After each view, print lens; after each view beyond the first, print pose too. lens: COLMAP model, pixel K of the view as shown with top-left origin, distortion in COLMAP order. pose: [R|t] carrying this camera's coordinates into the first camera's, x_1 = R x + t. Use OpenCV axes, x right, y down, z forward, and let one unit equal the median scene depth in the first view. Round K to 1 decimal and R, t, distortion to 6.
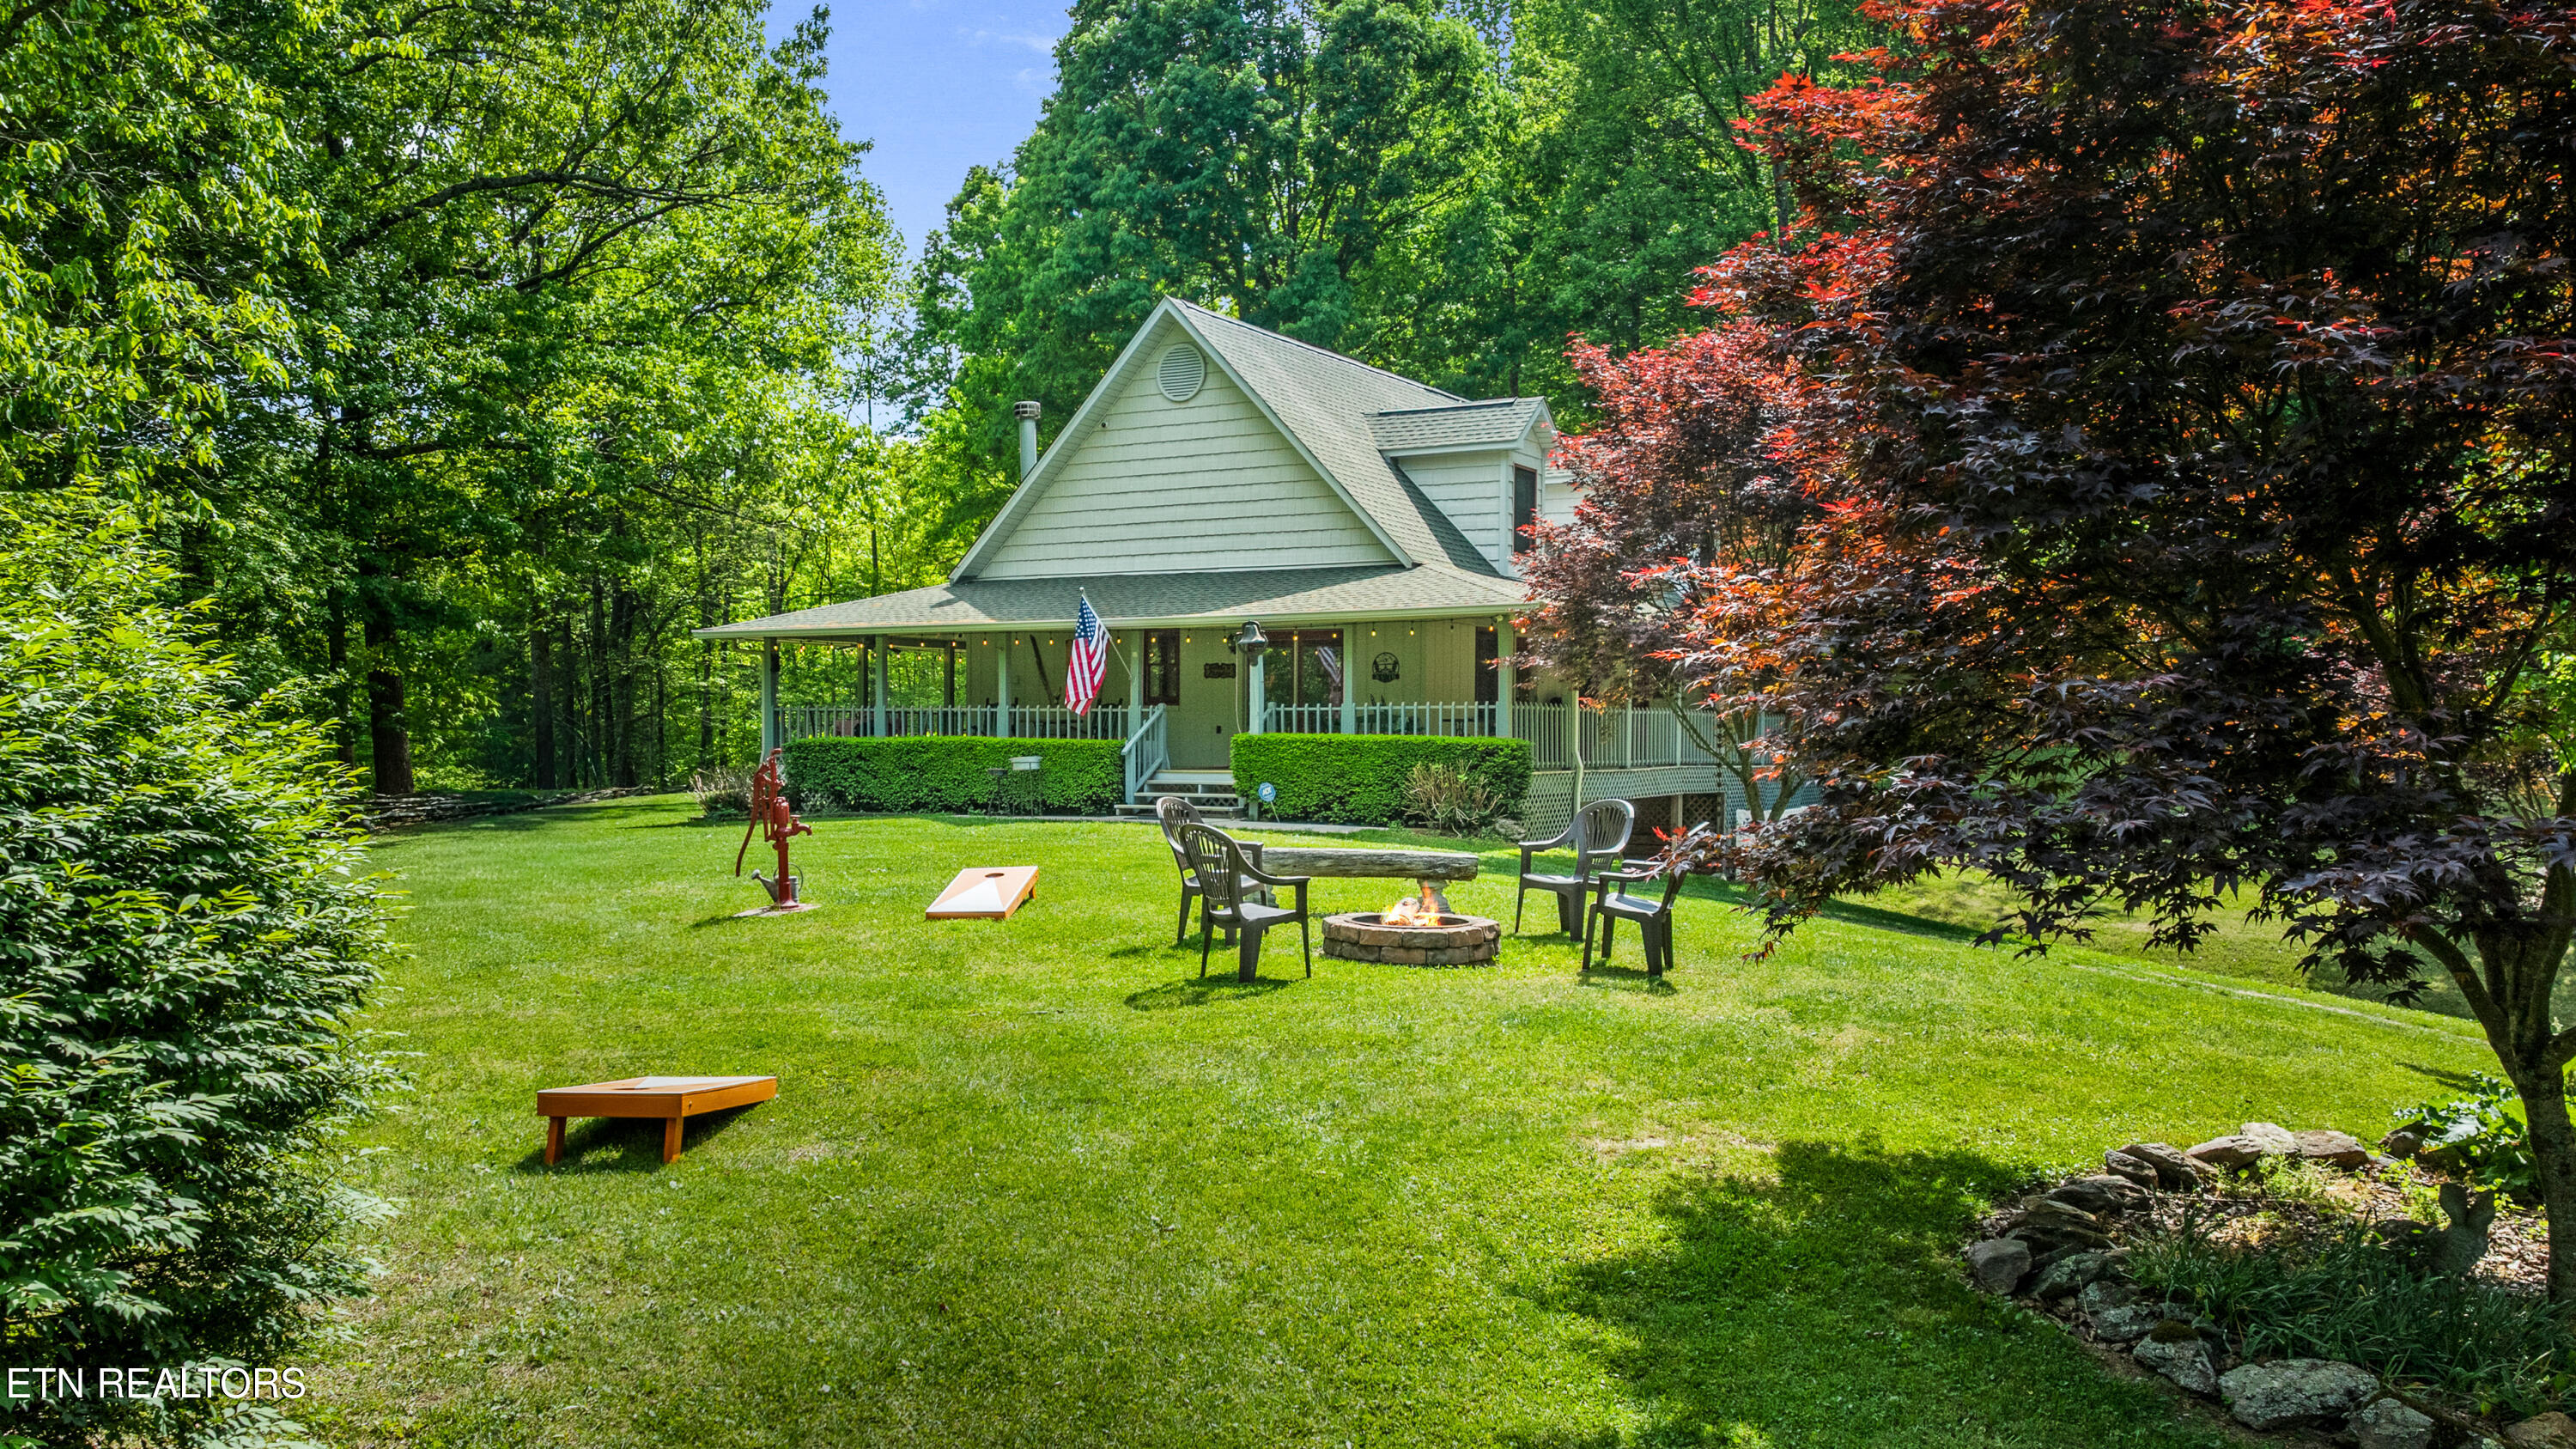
lens RADIAL K [[2173.8, 0, 1276.6], [0, 2173.8, 860.5], [0, 0, 1]] dist [-0.003938, -0.078652]
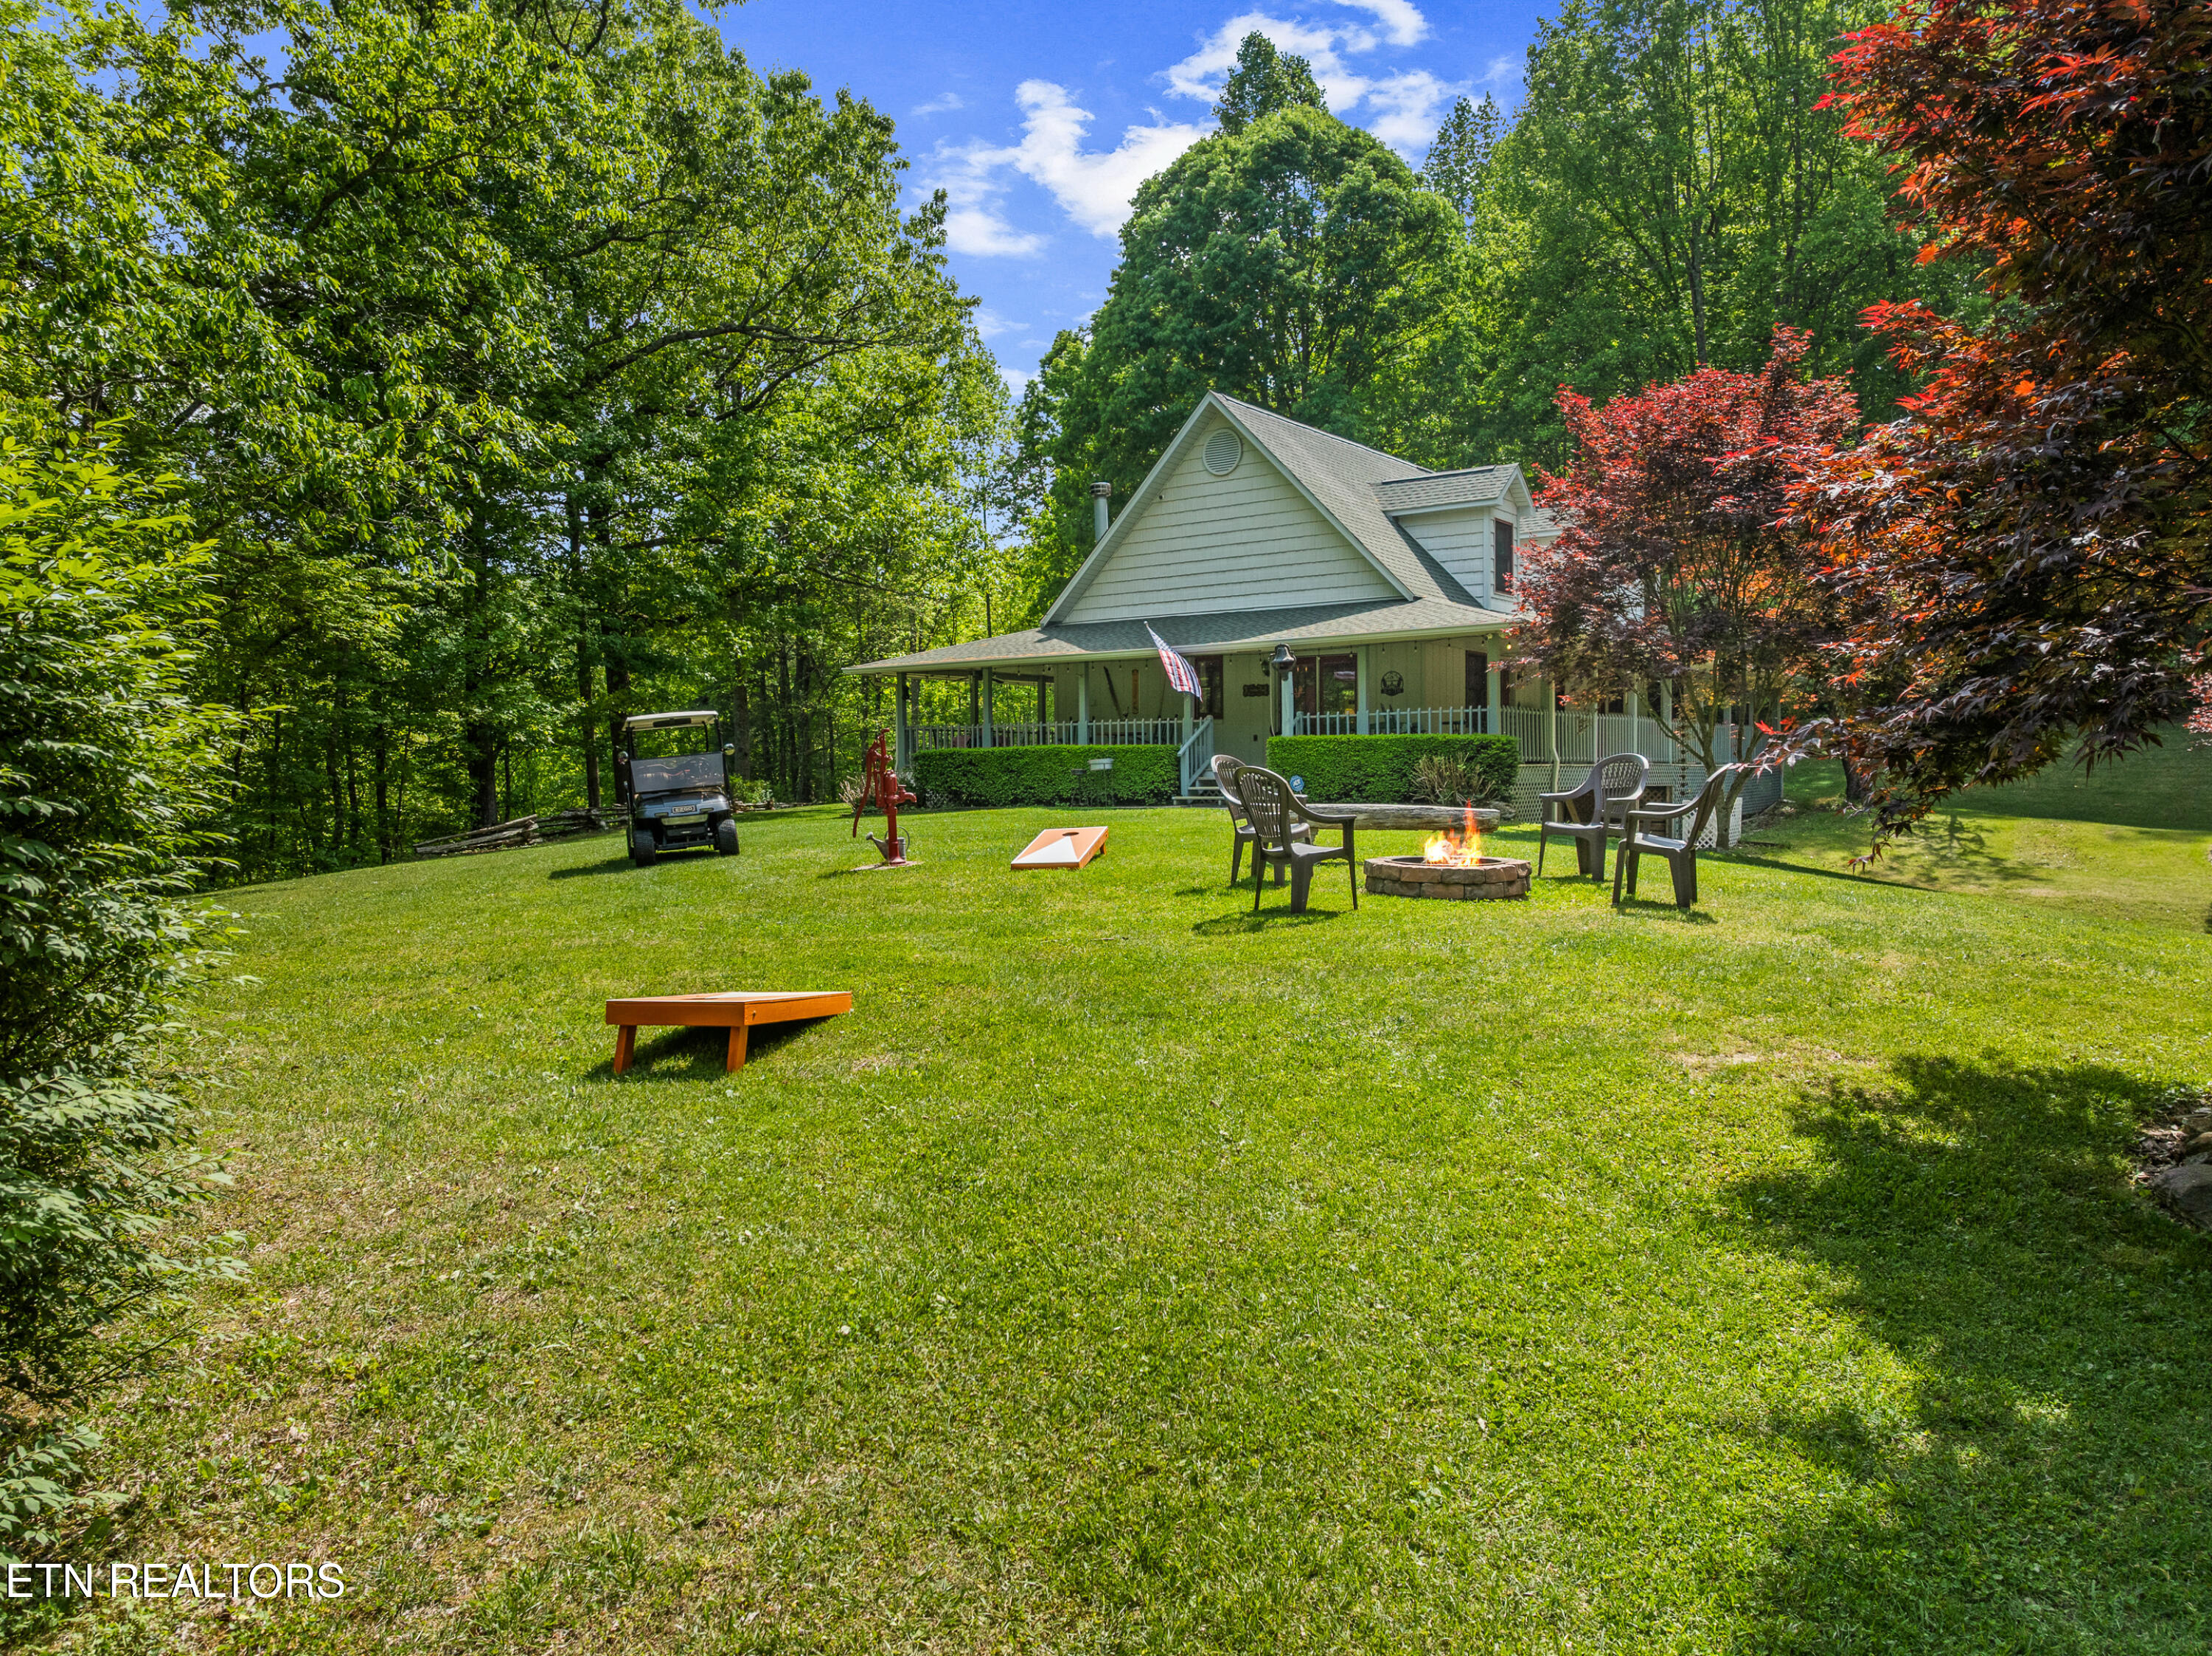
lens RADIAL K [[1620.8, 0, 1106.0], [0, 1620.8, 828.0], [0, 0, 1]] dist [-0.025269, -0.003648]
pose [[0.993371, -0.010222, -0.114501, -0.006757], [0.007628, 0.999705, -0.023068, 0.013233], [0.114703, 0.022042, 0.993155, 0.080780]]
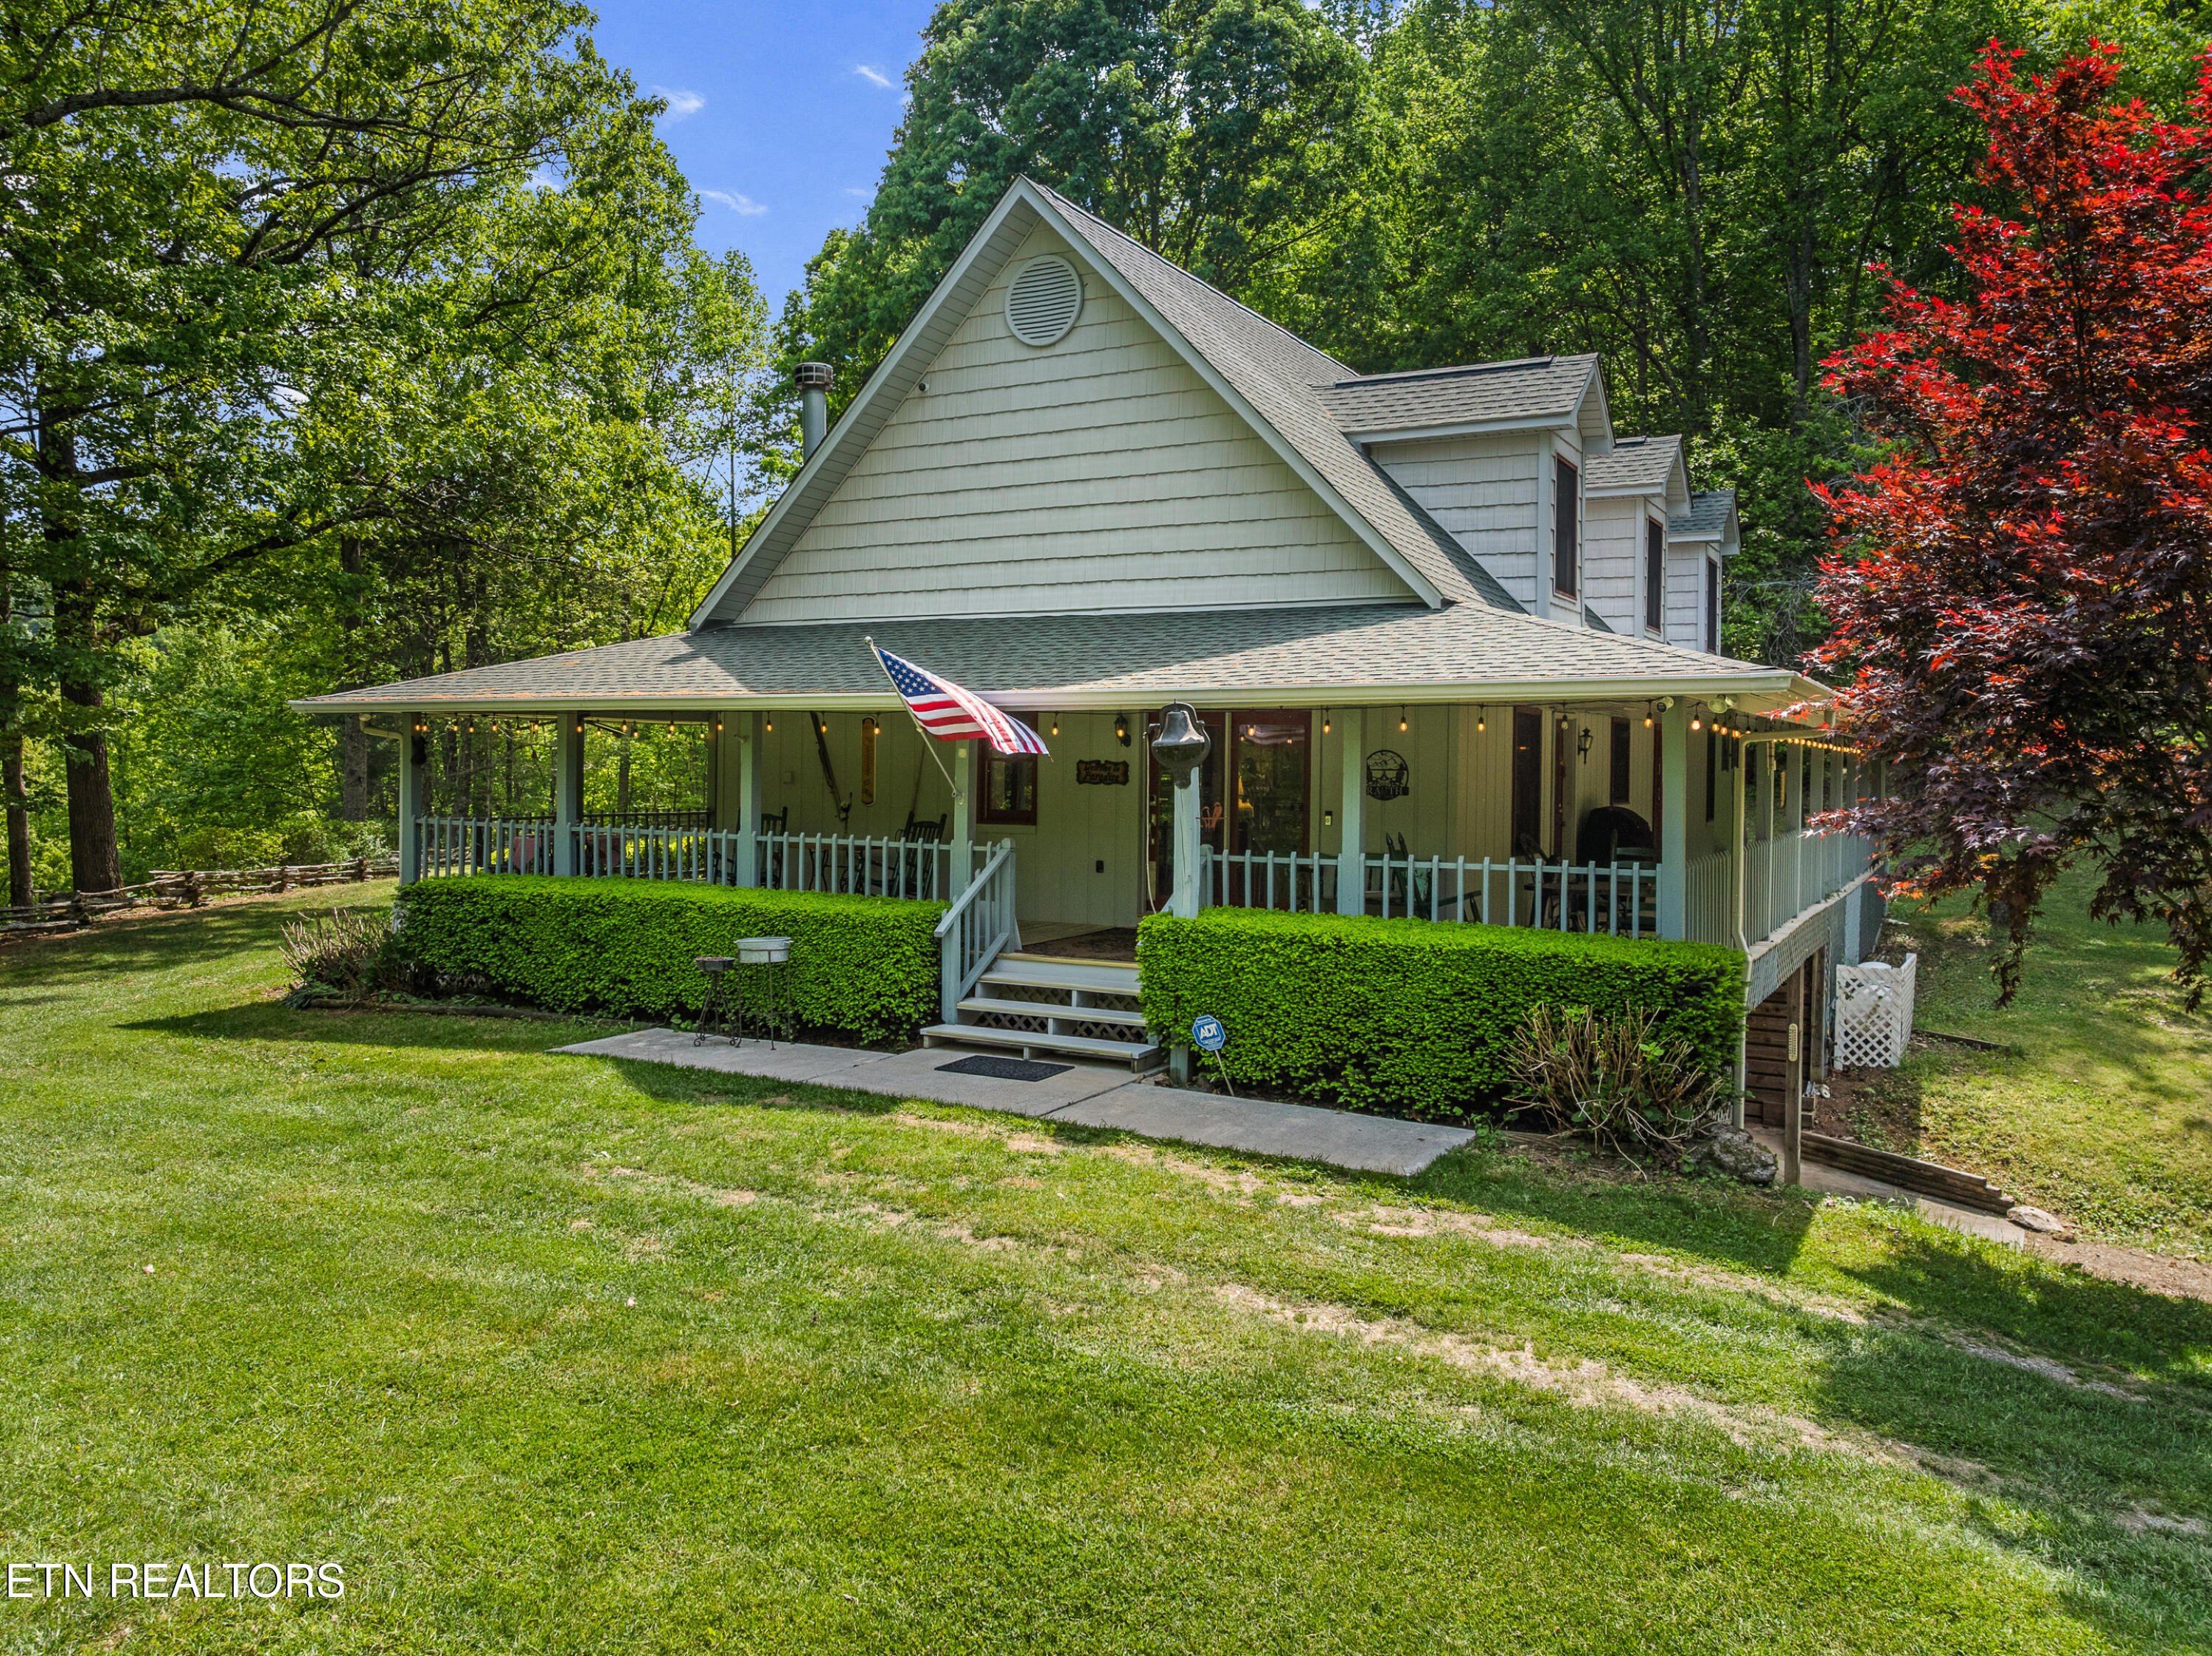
lens RADIAL K [[1656.4, 0, 1118.7], [0, 1656.4, 768.6], [0, 0, 1]] dist [-0.033138, 0.002753]
pose [[0.999924, 0.006252, 0.010637, -0.029118], [-0.005734, 0.998828, -0.048060, -0.071878], [-0.010925, 0.047996, 0.998788, 0.575709]]
